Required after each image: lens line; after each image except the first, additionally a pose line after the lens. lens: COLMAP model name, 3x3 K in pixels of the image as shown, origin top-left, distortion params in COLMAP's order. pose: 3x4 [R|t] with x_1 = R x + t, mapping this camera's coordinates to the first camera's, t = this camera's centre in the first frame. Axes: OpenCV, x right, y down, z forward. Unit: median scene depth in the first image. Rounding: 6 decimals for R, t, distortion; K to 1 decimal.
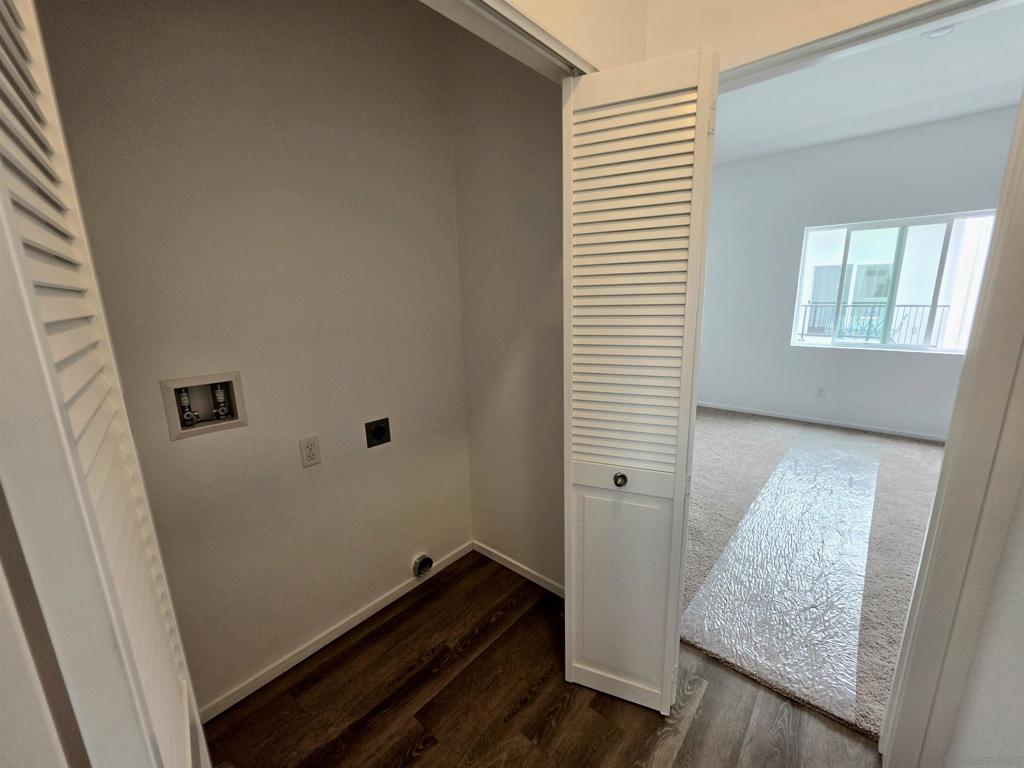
lens RADIAL K [[409.9, 0, 516.2], [0, 409.9, 384.0], [0, 0, 1]] dist [-0.001328, -0.000228]
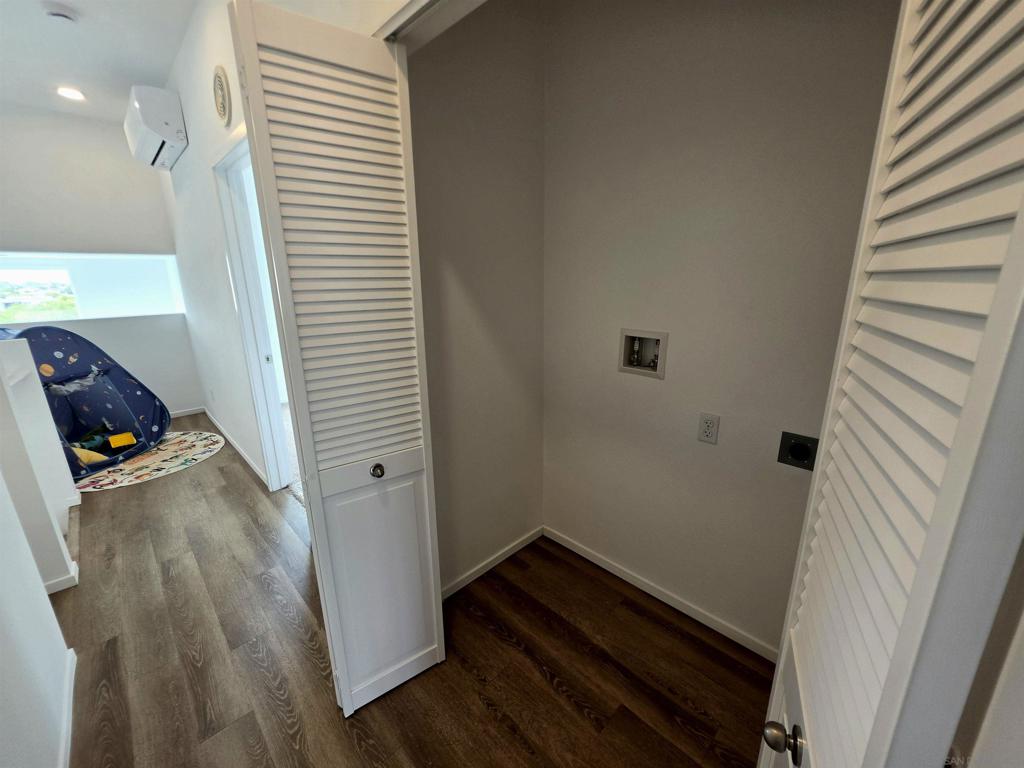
lens RADIAL K [[409.9, 0, 516.2], [0, 409.9, 384.0], [0, 0, 1]] dist [-0.001328, -0.000228]
pose [[-0.065244, 0.268497, -0.961069, 0.487843], [-0.207110, 0.938504, 0.276253, -0.121736], [0.976140, 0.217071, -0.005624, 0.578633]]
